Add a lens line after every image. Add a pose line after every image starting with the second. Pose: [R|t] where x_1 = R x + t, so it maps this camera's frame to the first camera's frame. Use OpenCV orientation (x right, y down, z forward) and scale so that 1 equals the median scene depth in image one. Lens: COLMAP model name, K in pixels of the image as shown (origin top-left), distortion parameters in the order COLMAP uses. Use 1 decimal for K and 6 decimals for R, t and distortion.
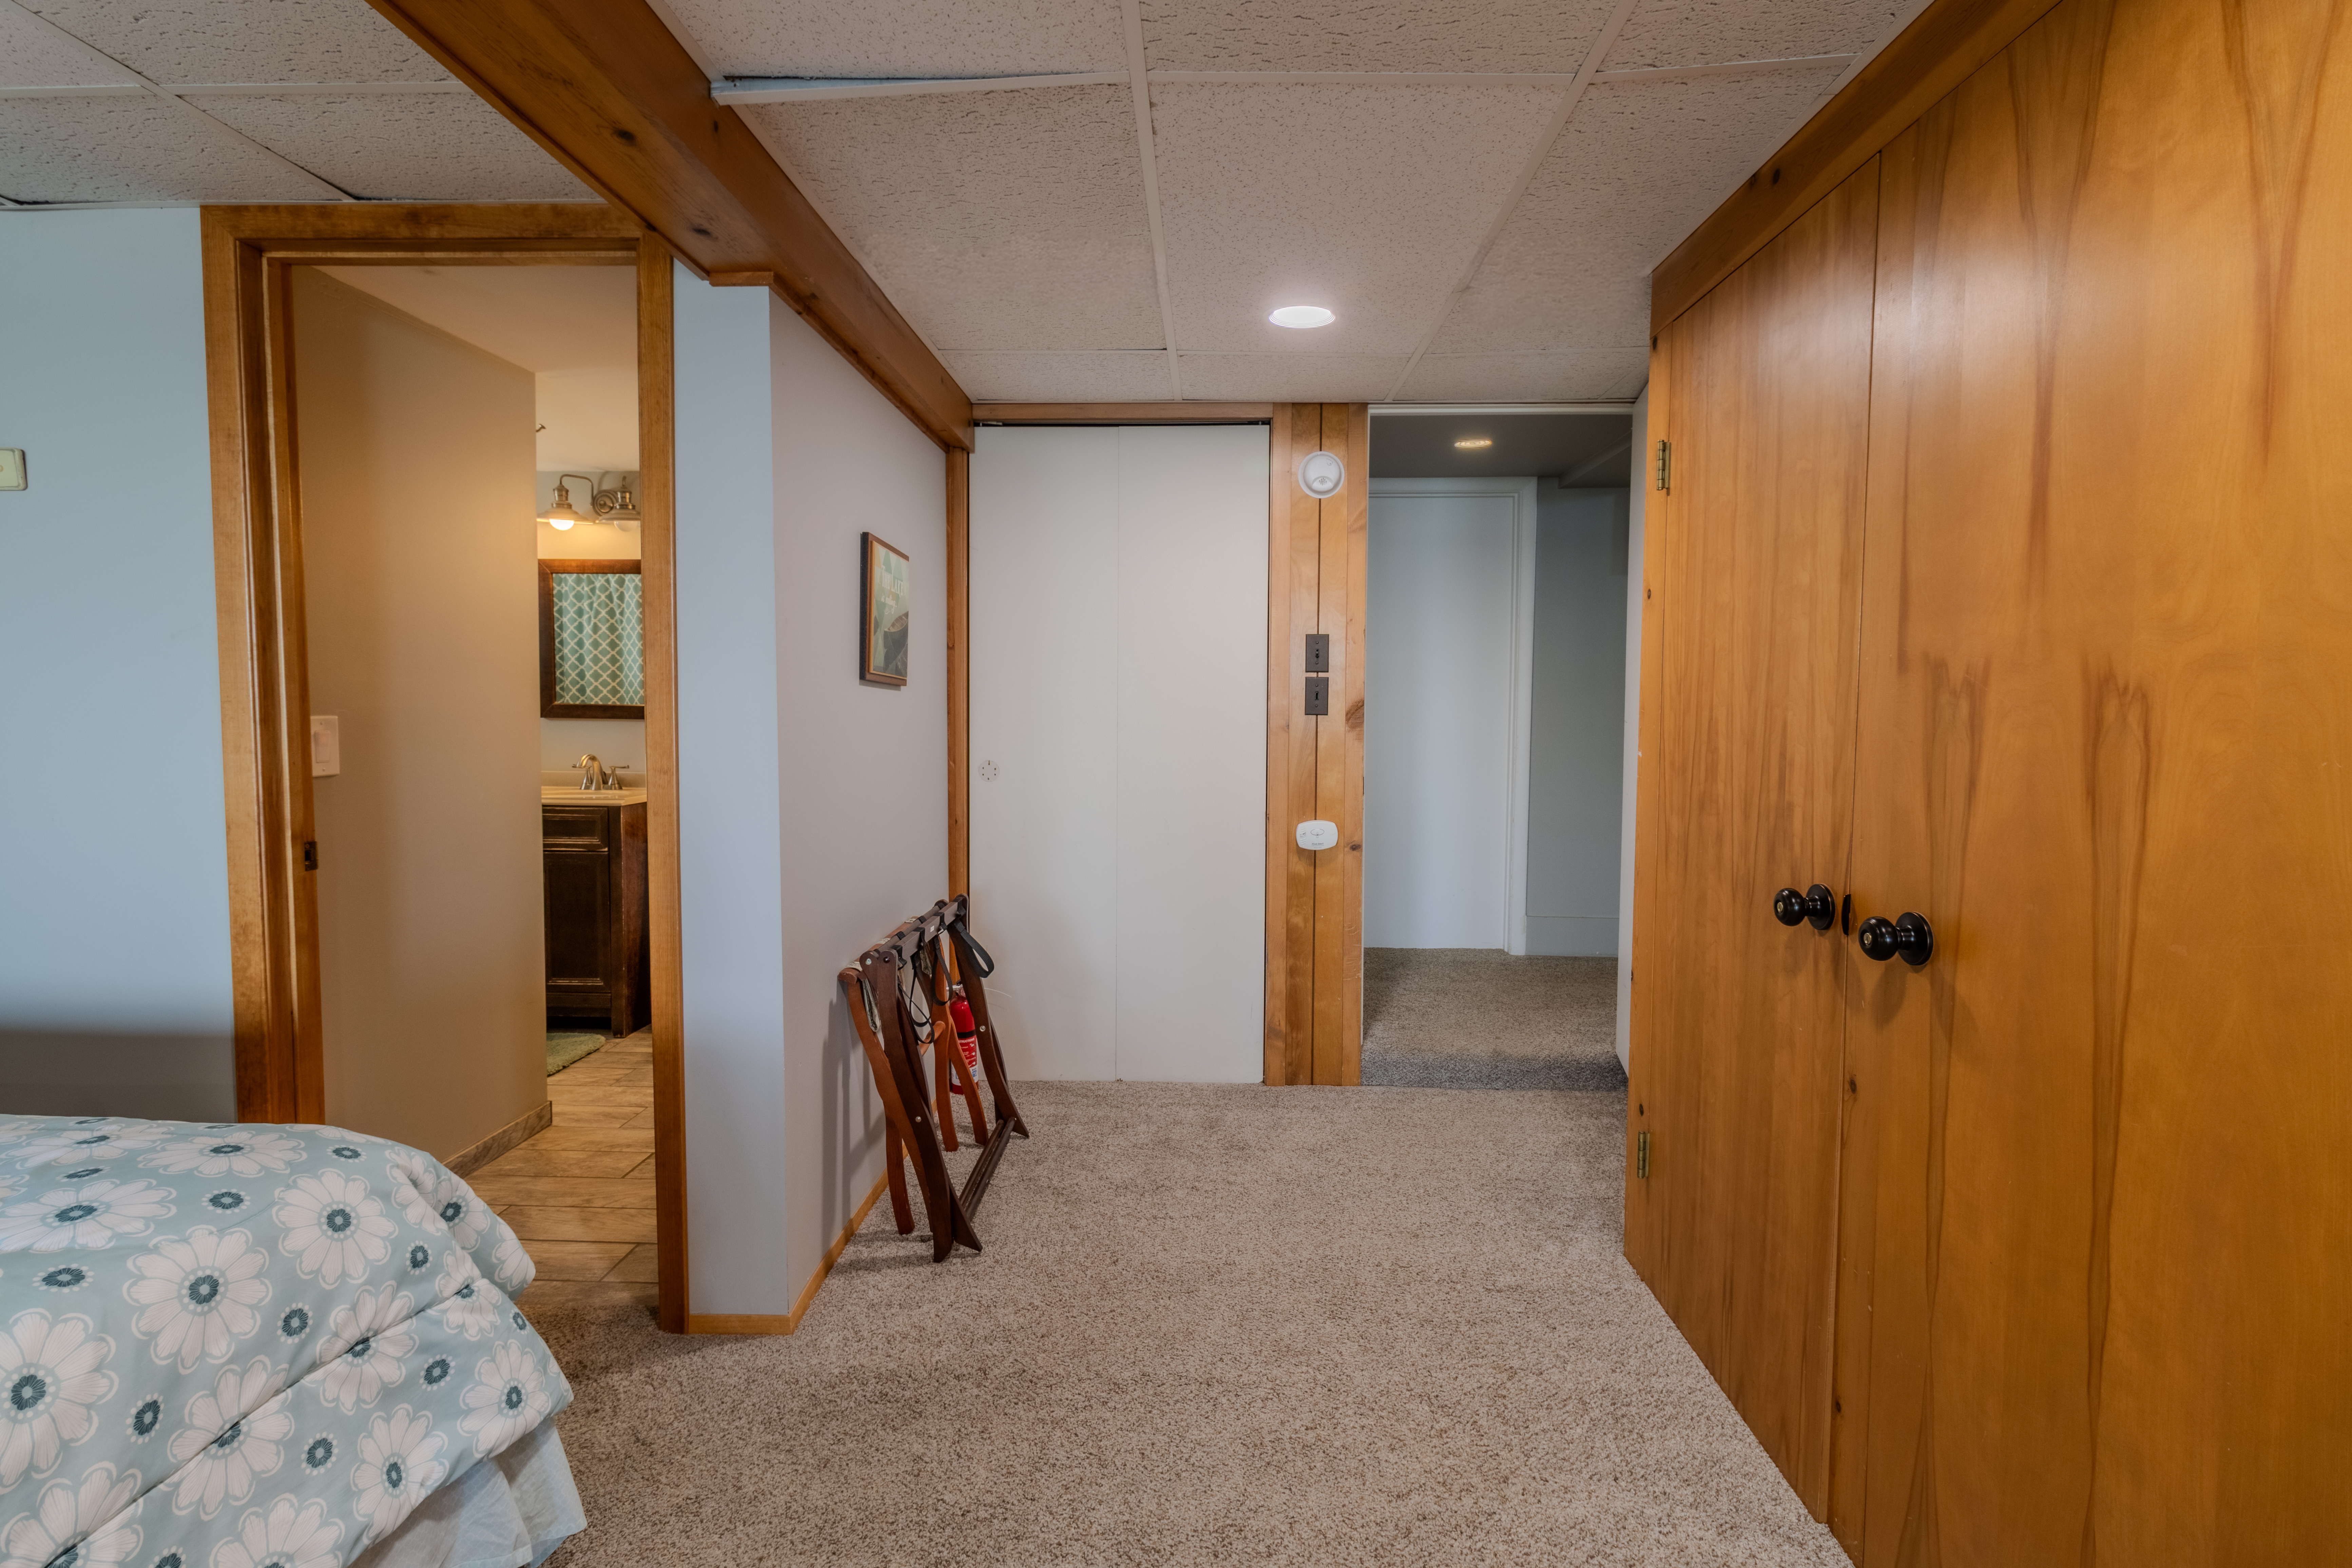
lens RADIAL K [[1093.2, 0, 1173.0], [0, 1093.2, 757.9], [0, 0, 1]] dist [0.002904, 0.000116]
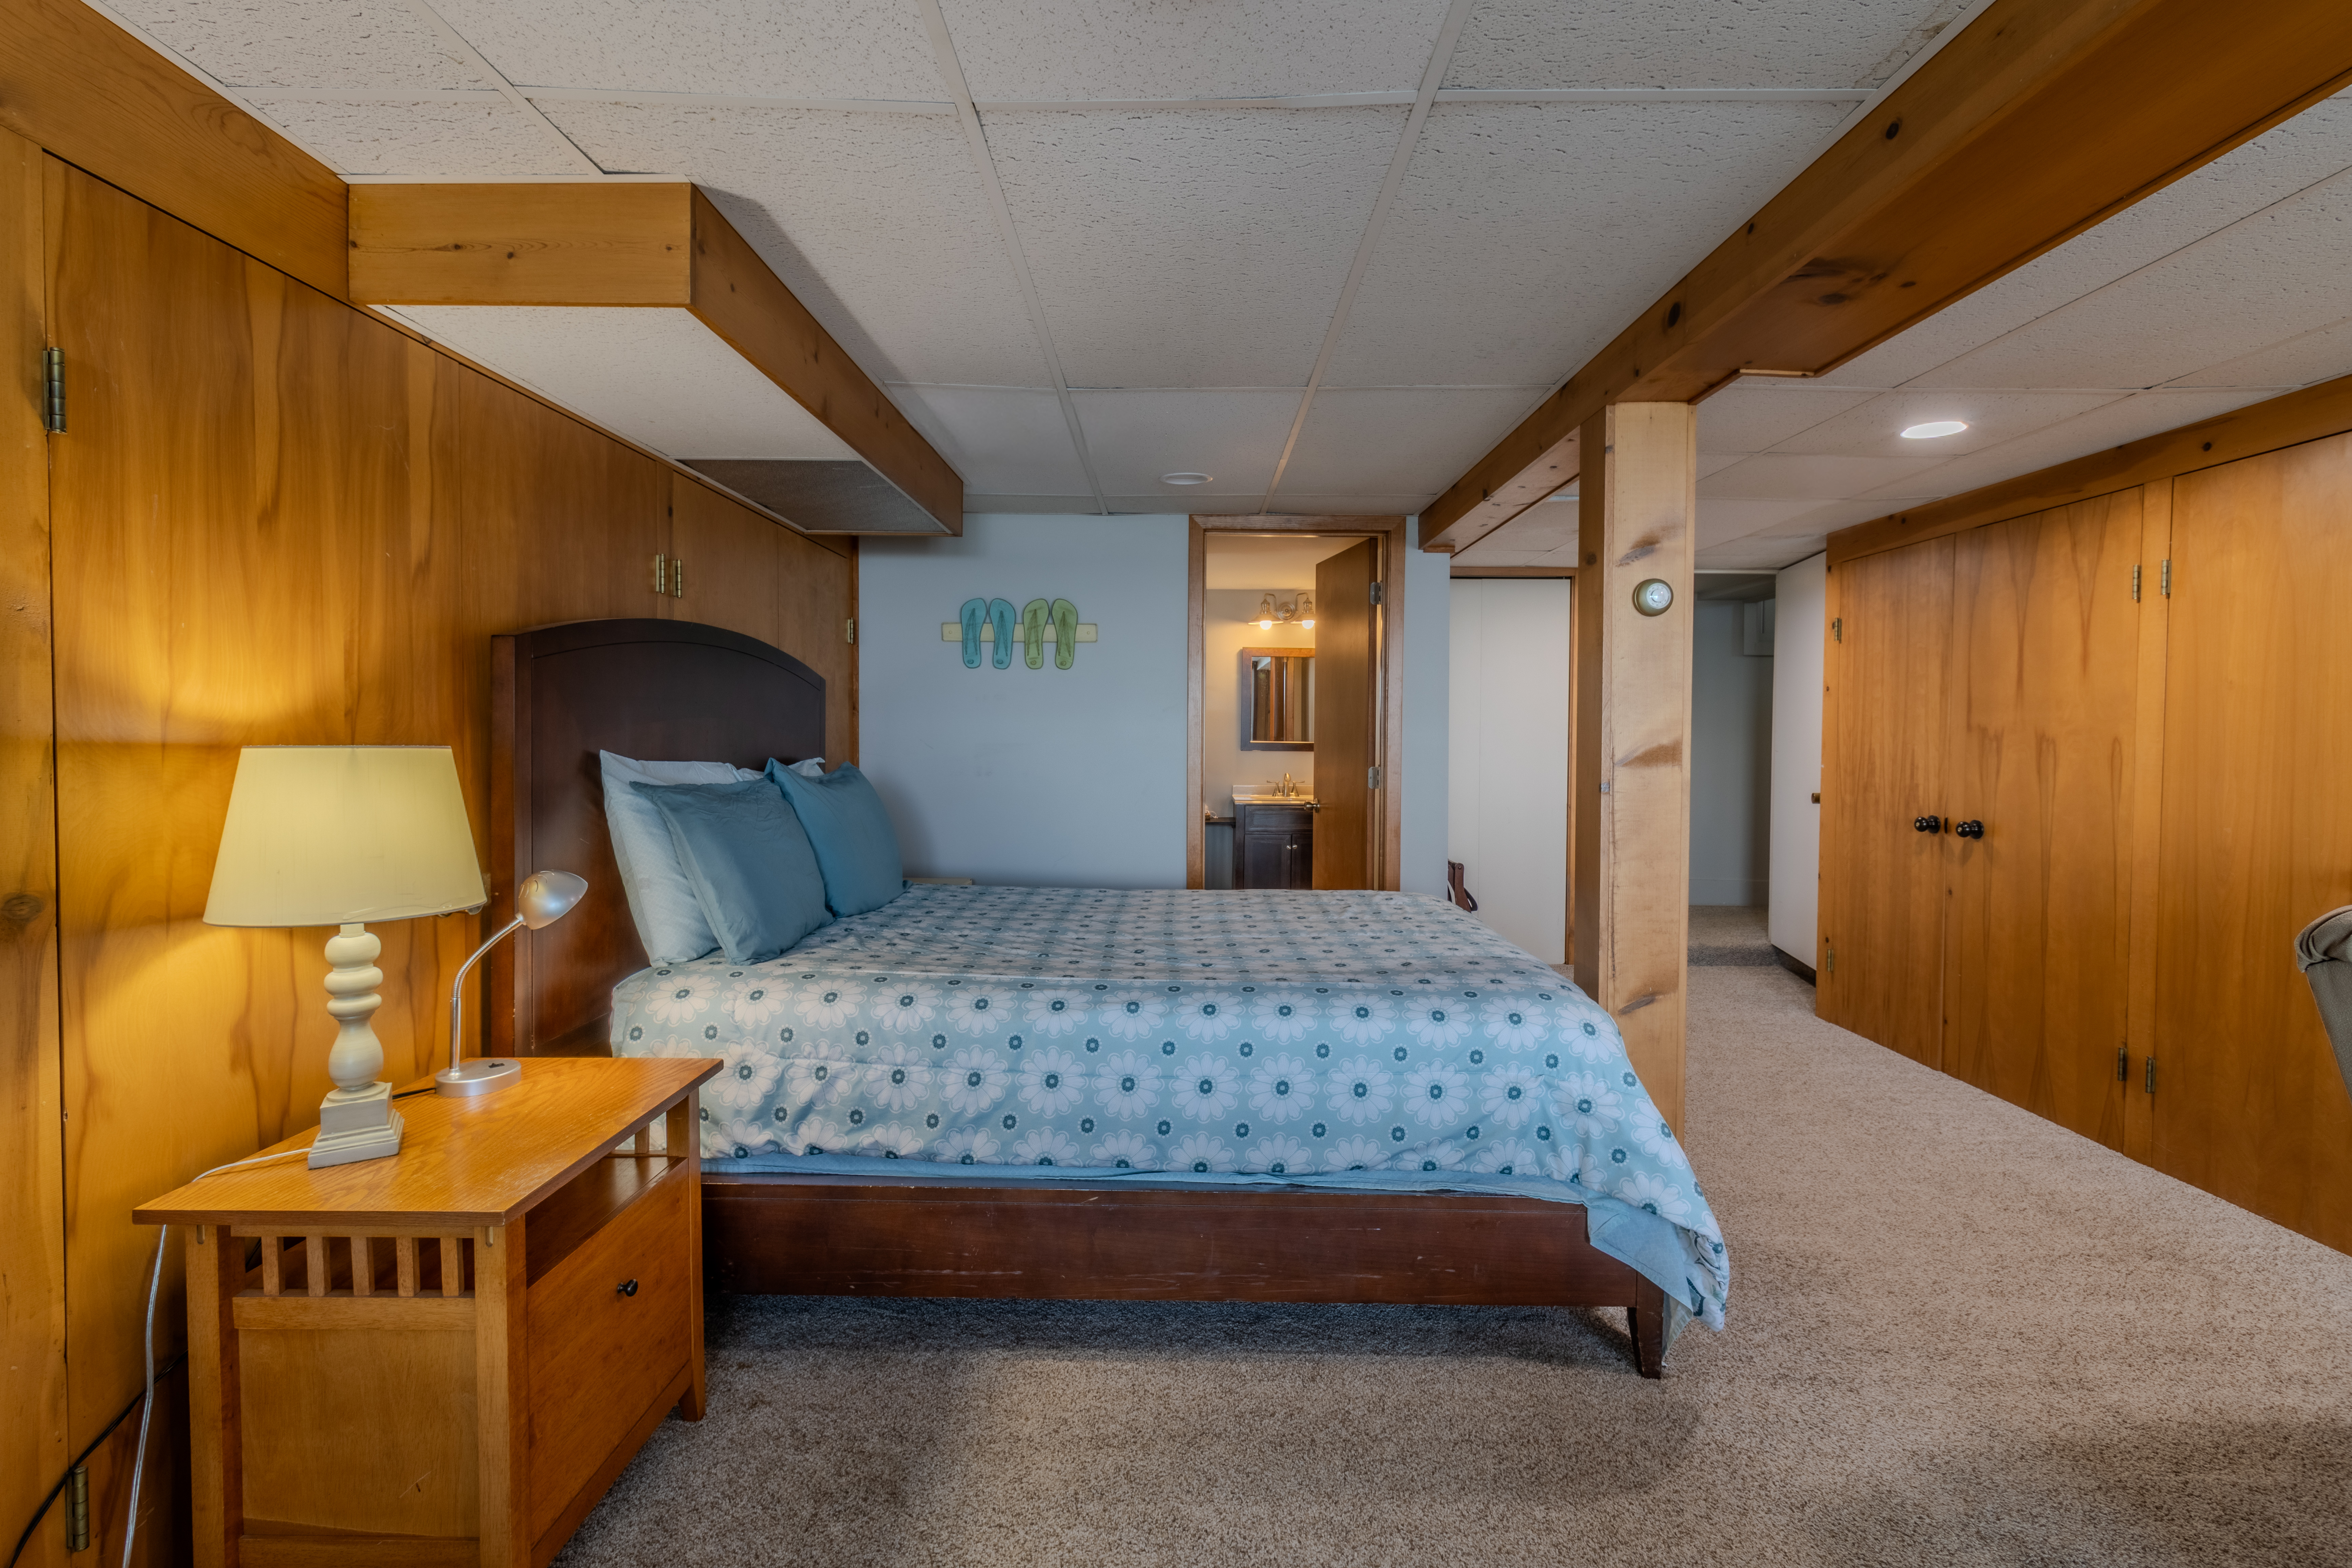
lens RADIAL K [[1093.2, 0, 1173.0], [0, 1093.2, 757.9], [0, 0, 1]] dist [0.002904, 0.000116]
pose [[0.999553, 0.001883, 0.029847, -1.230135], [-0.001005, 0.999567, -0.029422, 0.060970], [-0.029889, 0.029379, 0.999121, -1.462028]]
